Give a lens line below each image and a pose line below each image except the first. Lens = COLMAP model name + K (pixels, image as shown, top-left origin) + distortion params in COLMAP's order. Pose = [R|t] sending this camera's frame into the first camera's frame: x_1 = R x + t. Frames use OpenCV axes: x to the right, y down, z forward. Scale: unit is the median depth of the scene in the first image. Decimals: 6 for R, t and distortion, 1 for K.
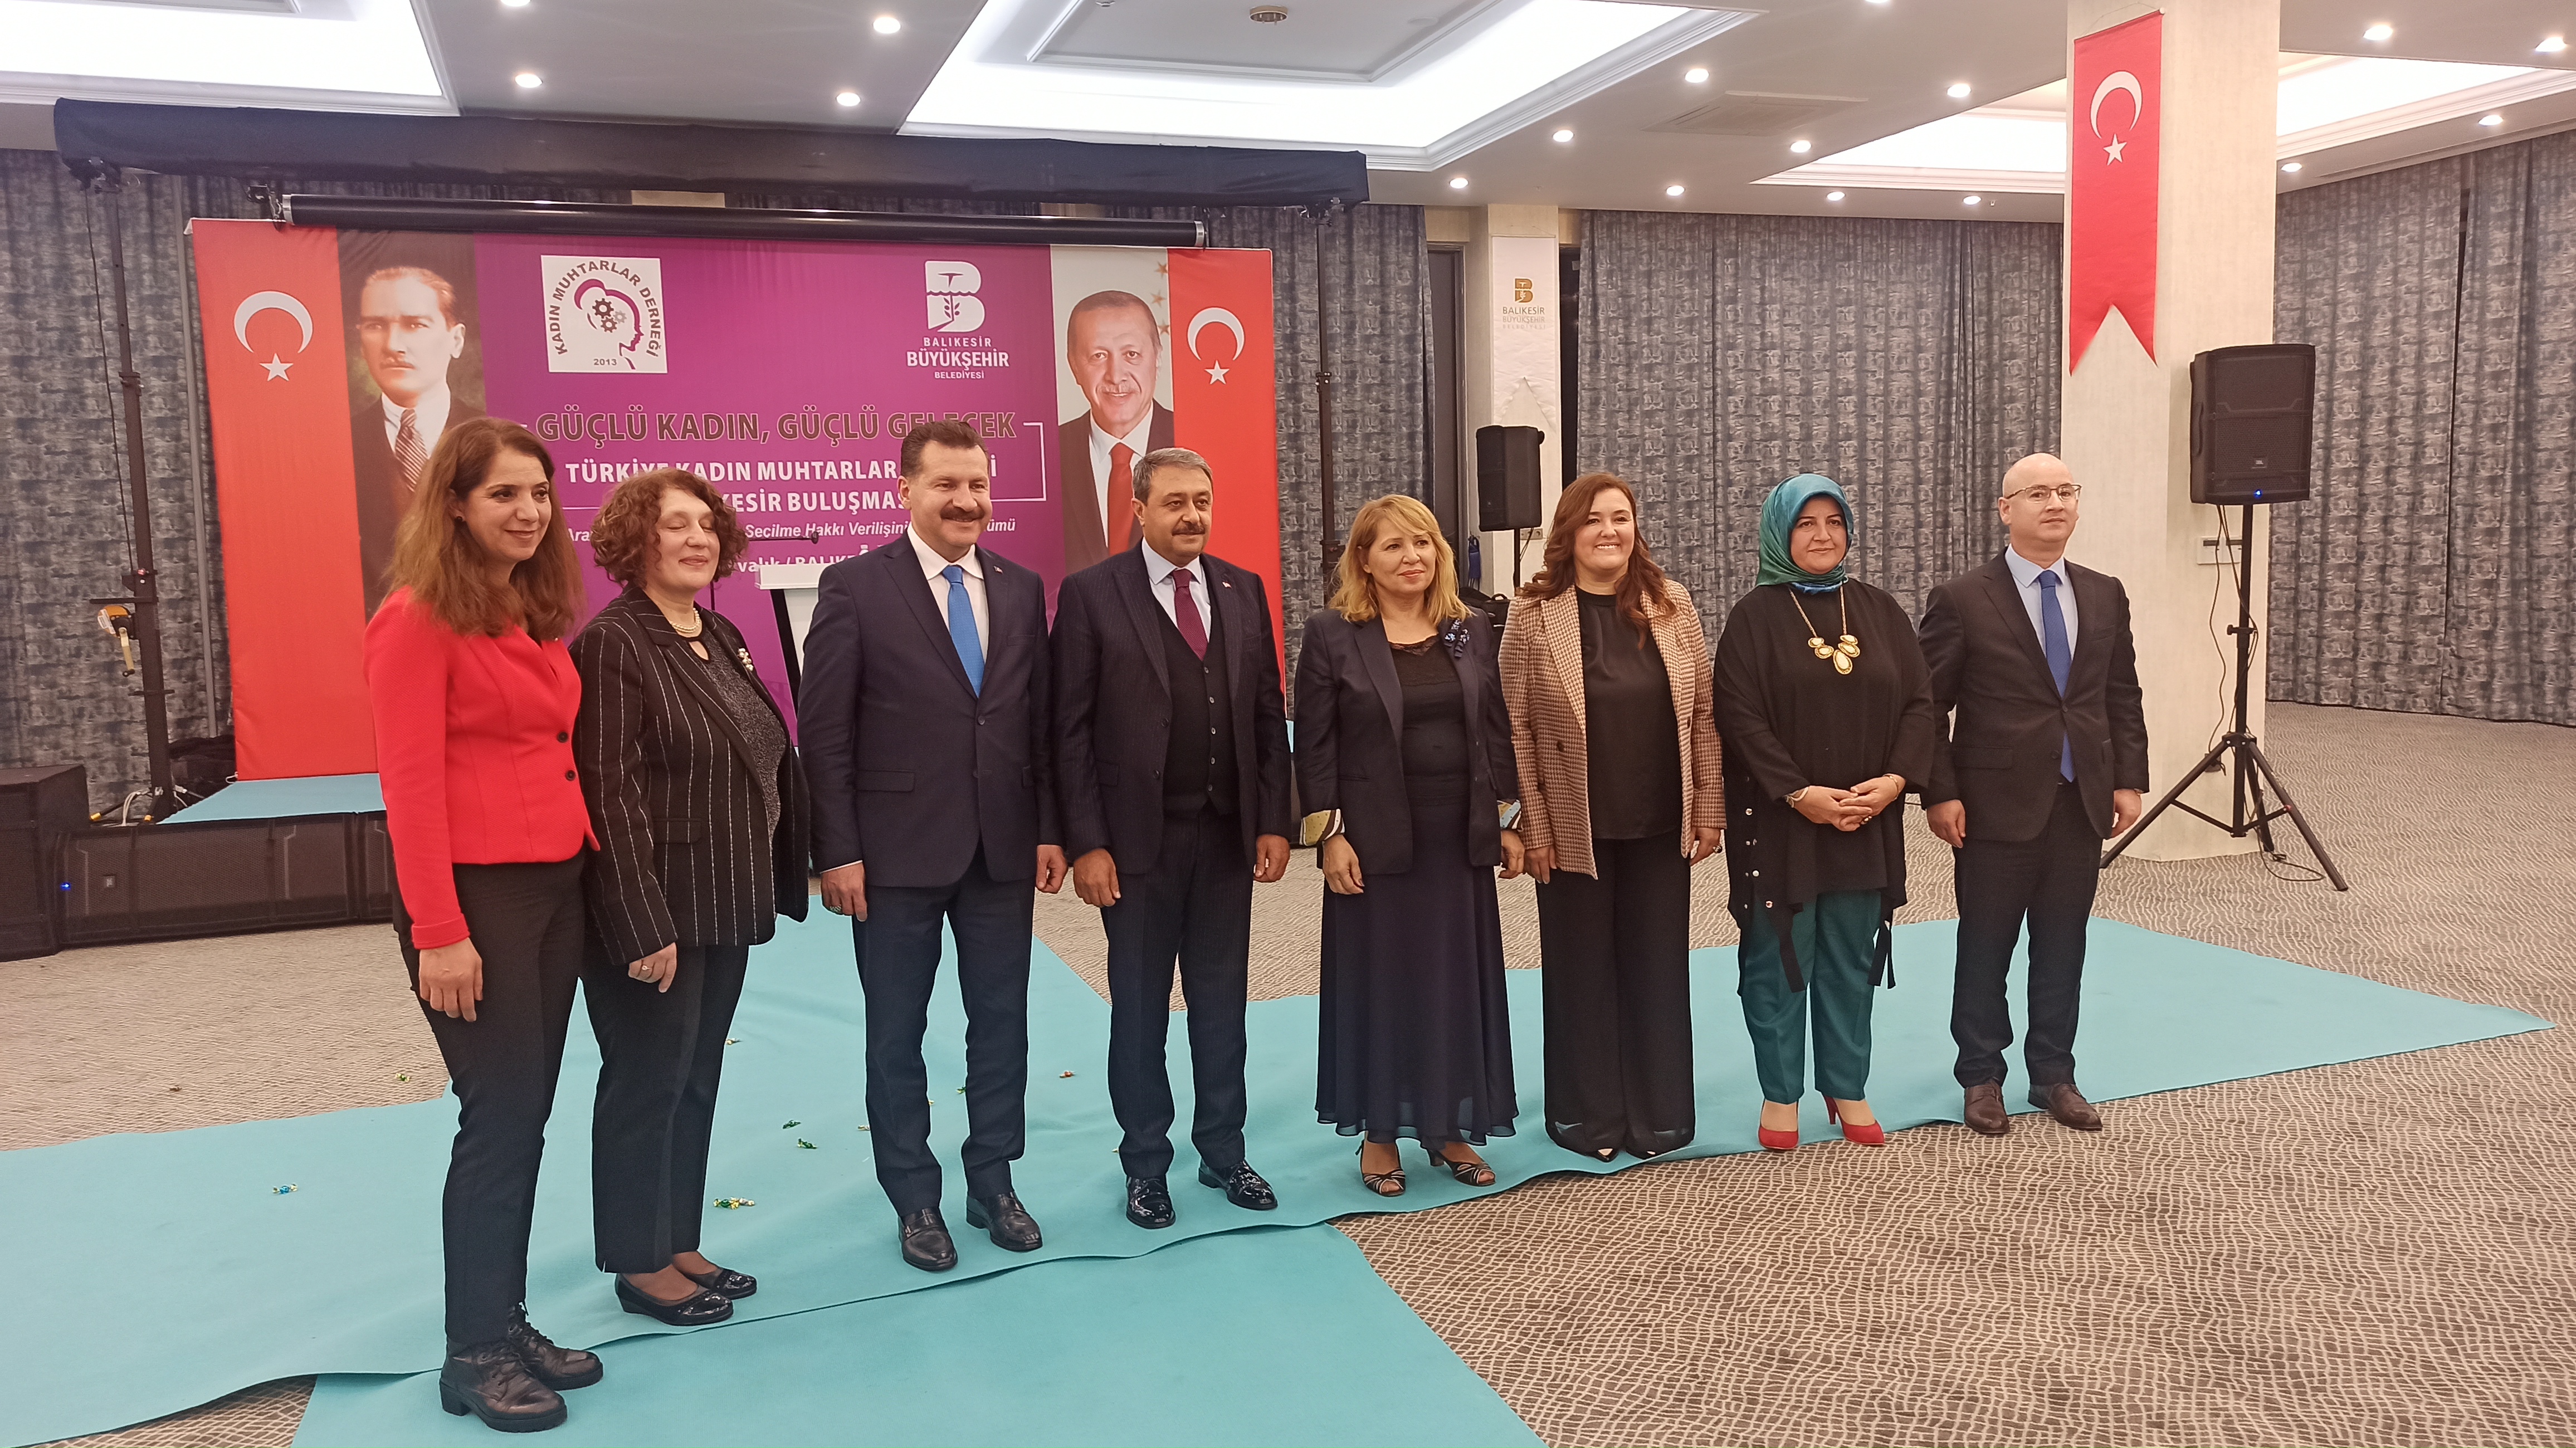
lens RADIAL K [[1929.5, 0, 1276.5], [0, 1929.5, 712.8], [0, 0, 1]] dist [0.056263, -0.063807]
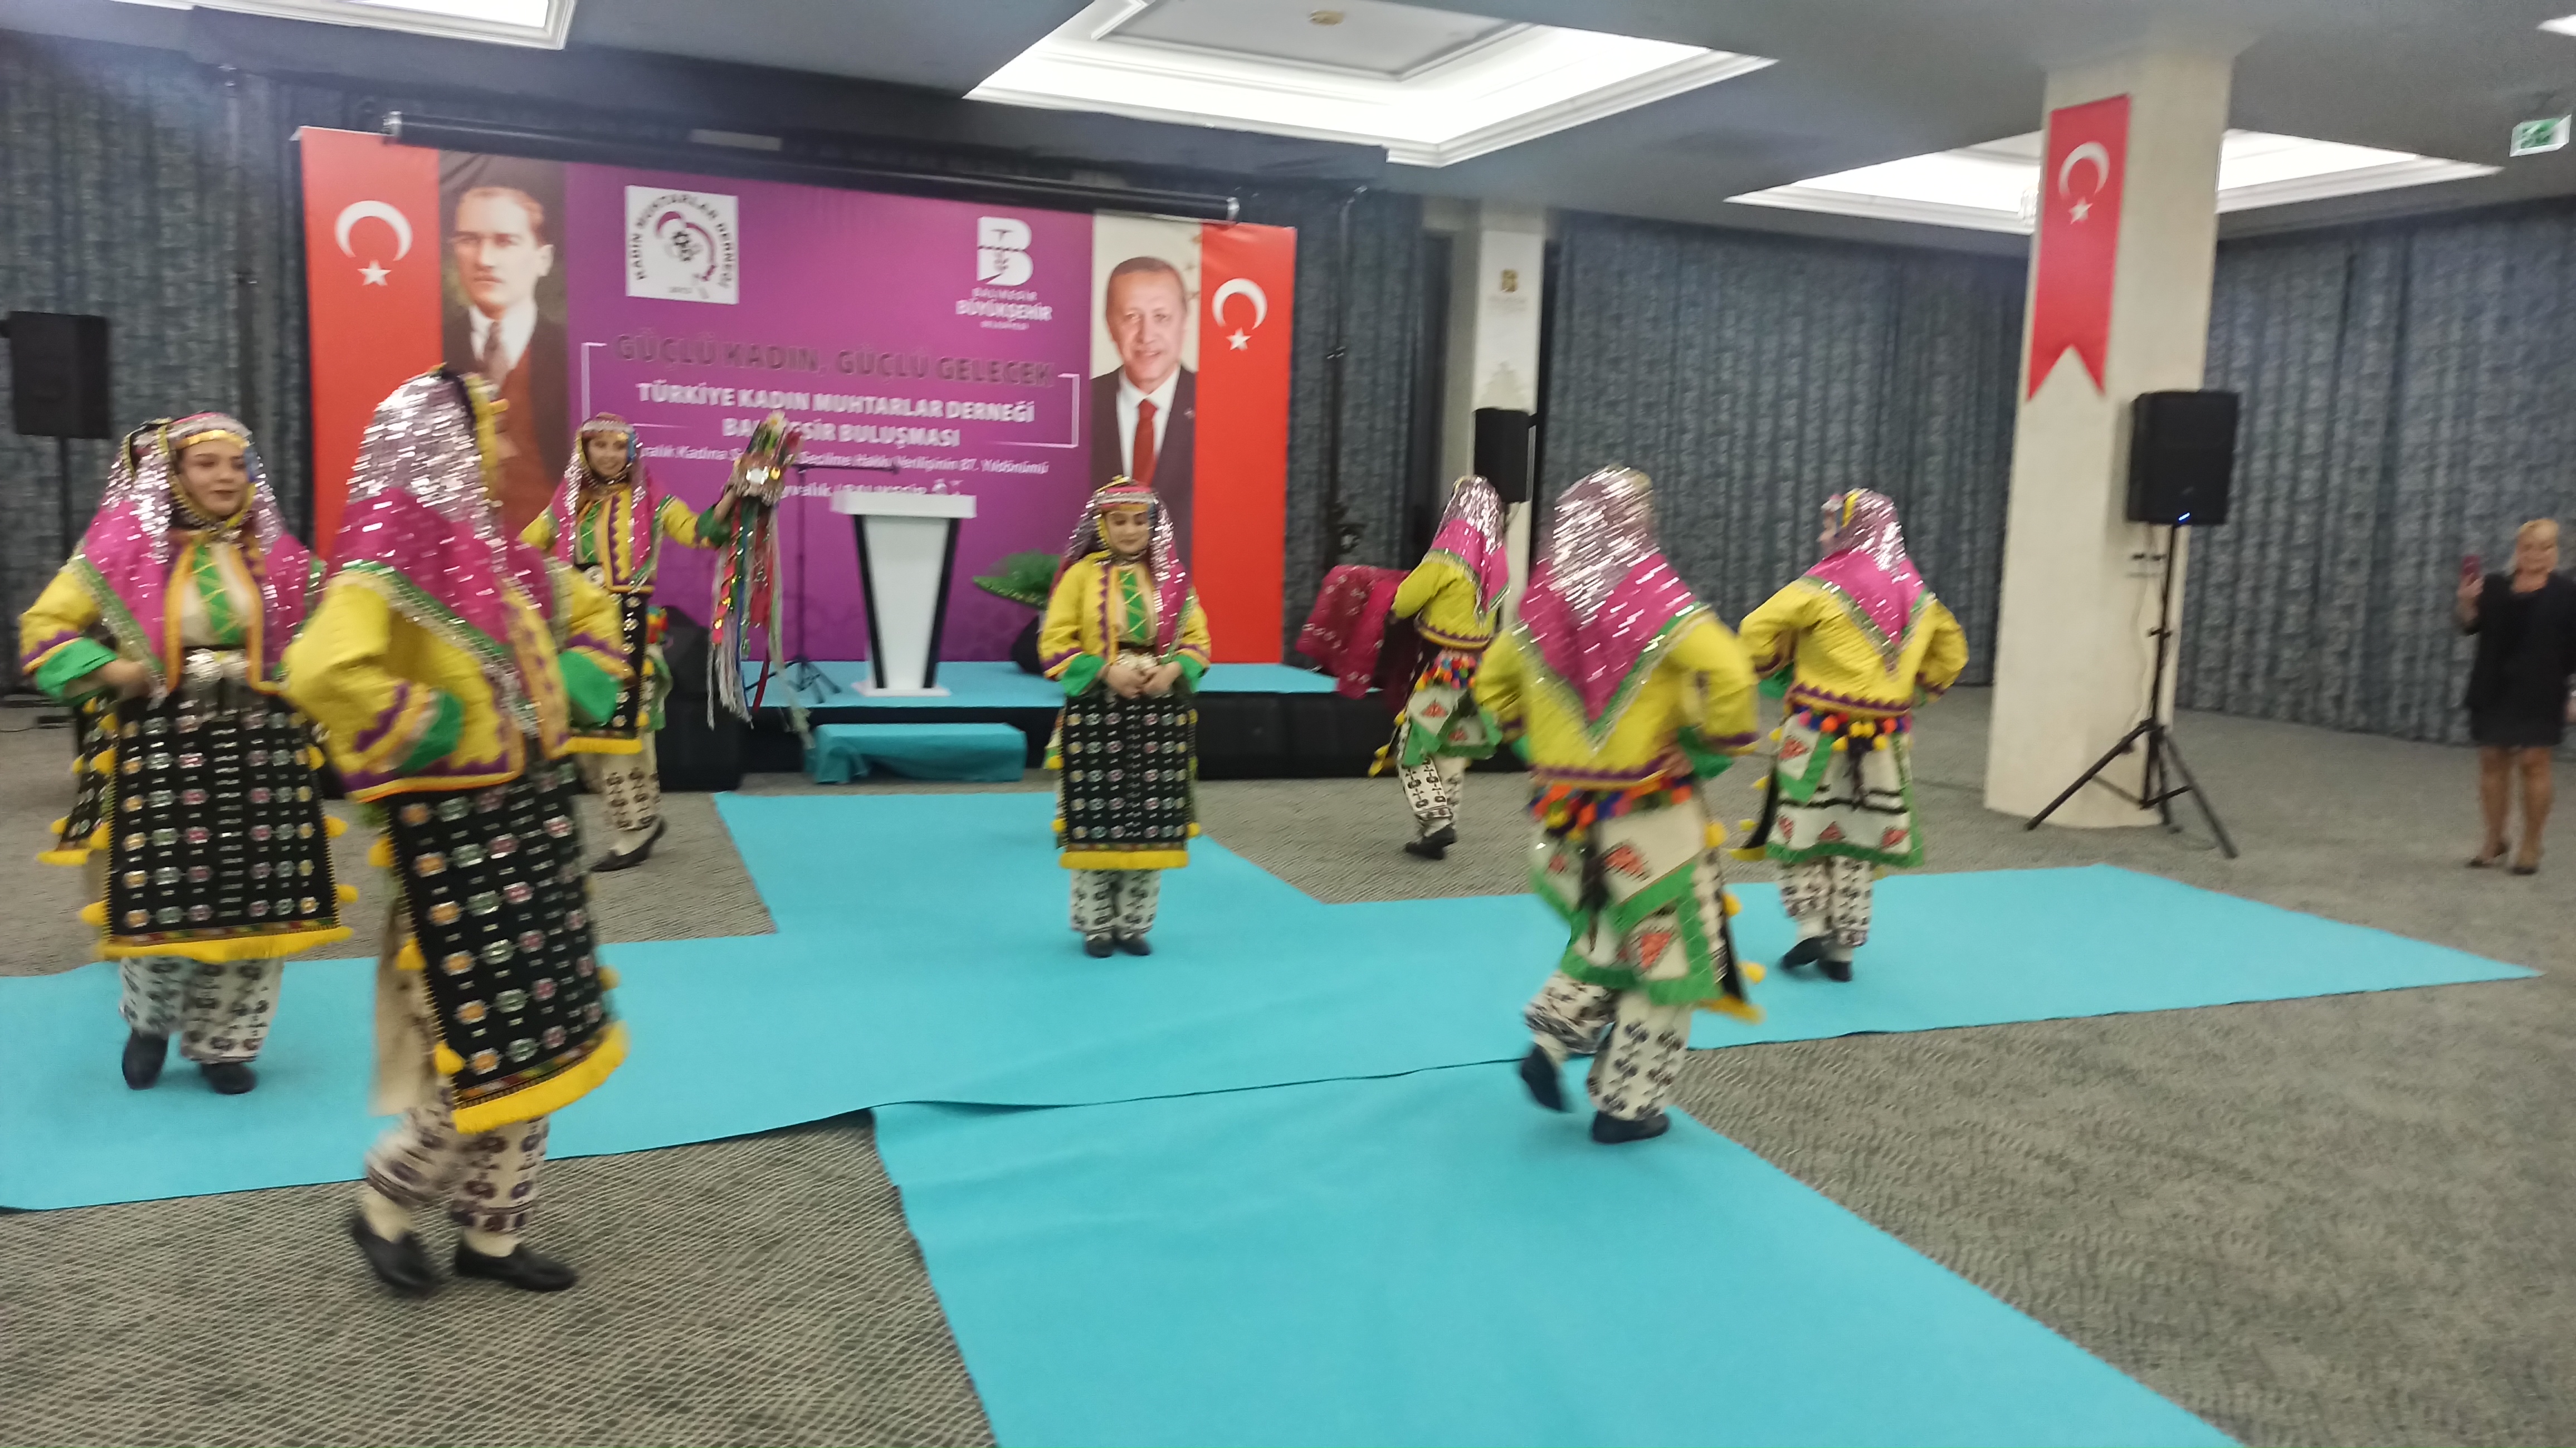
lens RADIAL K [[1929.5, 0, 1276.5], [0, 1929.5, 712.8], [0, 0, 1]] dist [0.056263, -0.063807]
pose [[0.995754, 0.059027, 0.070633, -0.076720], [-0.060598, 0.997956, 0.020304, 0.009334], [-0.069291, -0.024498, 0.997296, -0.087785]]
